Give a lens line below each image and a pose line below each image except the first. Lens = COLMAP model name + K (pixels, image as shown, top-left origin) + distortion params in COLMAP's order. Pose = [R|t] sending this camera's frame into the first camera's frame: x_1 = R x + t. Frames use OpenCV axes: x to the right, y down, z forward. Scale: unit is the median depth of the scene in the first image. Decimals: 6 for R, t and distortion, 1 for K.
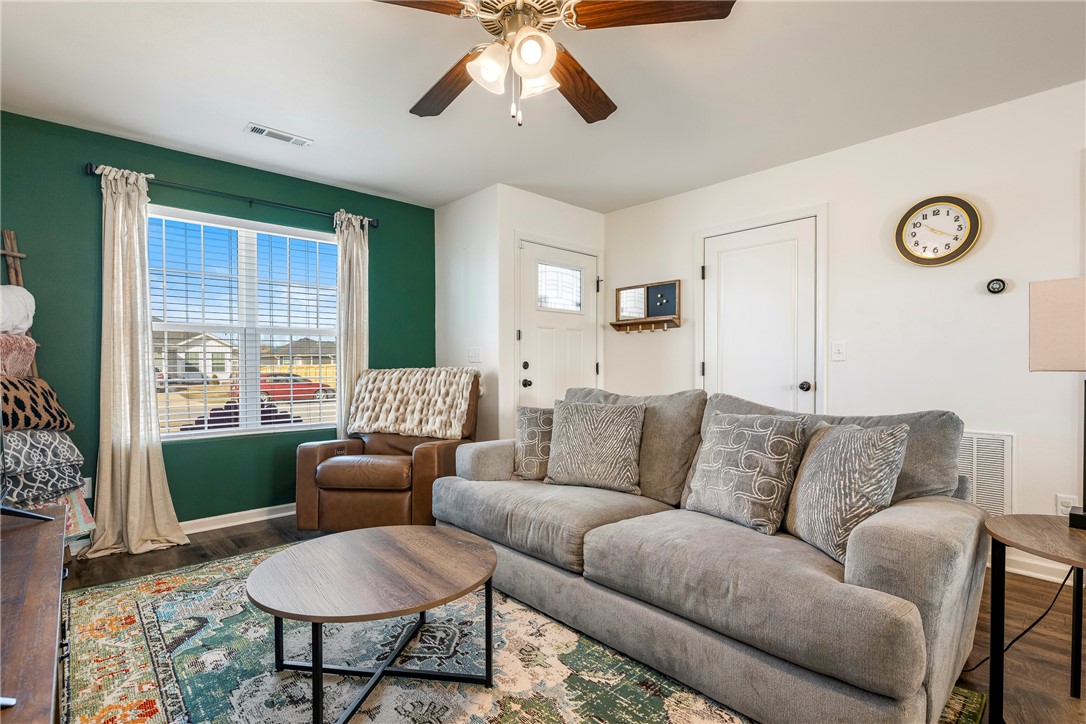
lens RADIAL K [[521.0, 0, 543.0], [0, 521.0, 362.0], [0, 0, 1]] dist [-0.001208, 0.000152]
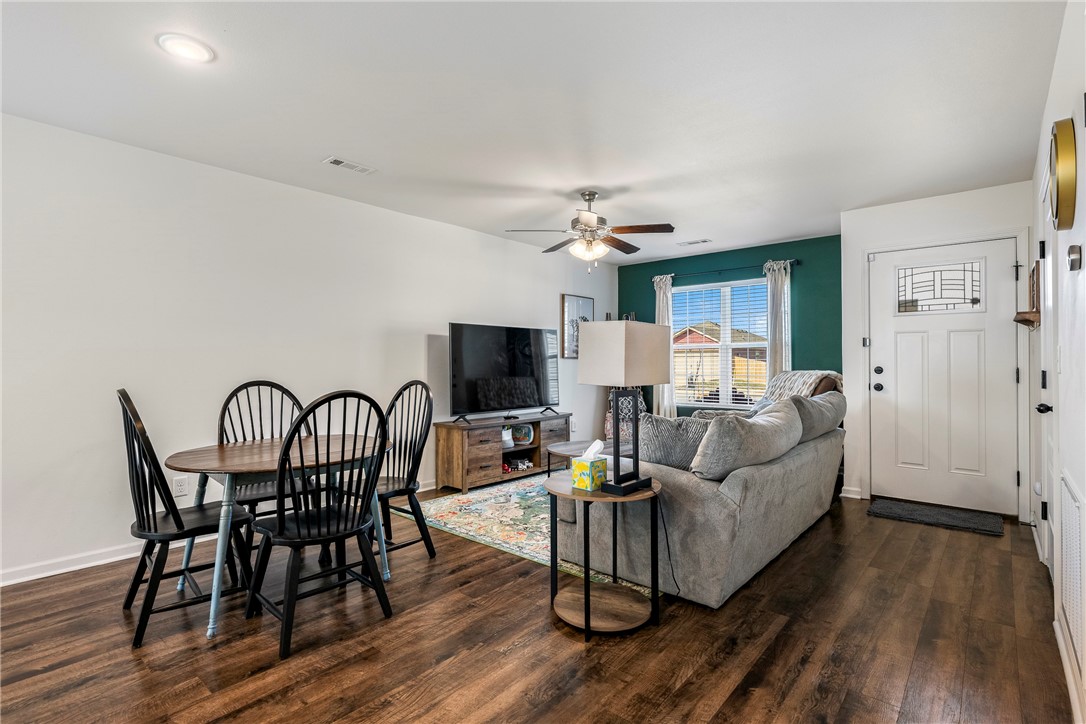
lens RADIAL K [[521.0, 0, 543.0], [0, 521.0, 362.0], [0, 0, 1]] dist [-0.001208, 0.000152]
pose [[0.104839, 0.002480, -0.994486, 1.257973], [0.008382, 0.999959, 0.003377, -0.025481], [0.994454, -0.008689, 0.104814, 0.282967]]
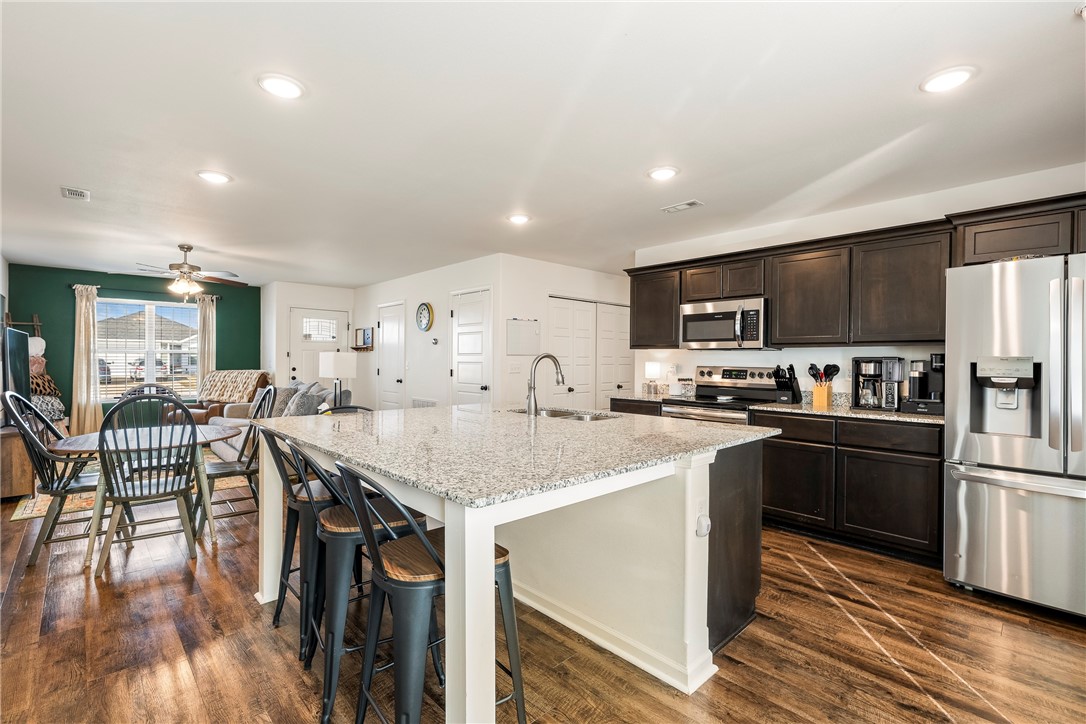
lens RADIAL K [[481.9, 0, 542.1], [0, 481.9, 352.1], [0, 0, 1]] dist [0.001660, -0.000045]
pose [[0.999920, 0.010457, 0.007156, 1.217157], [-0.010397, 0.999911, -0.008337, -0.072464], [-0.007243, 0.008261, 0.999940, -1.165350]]
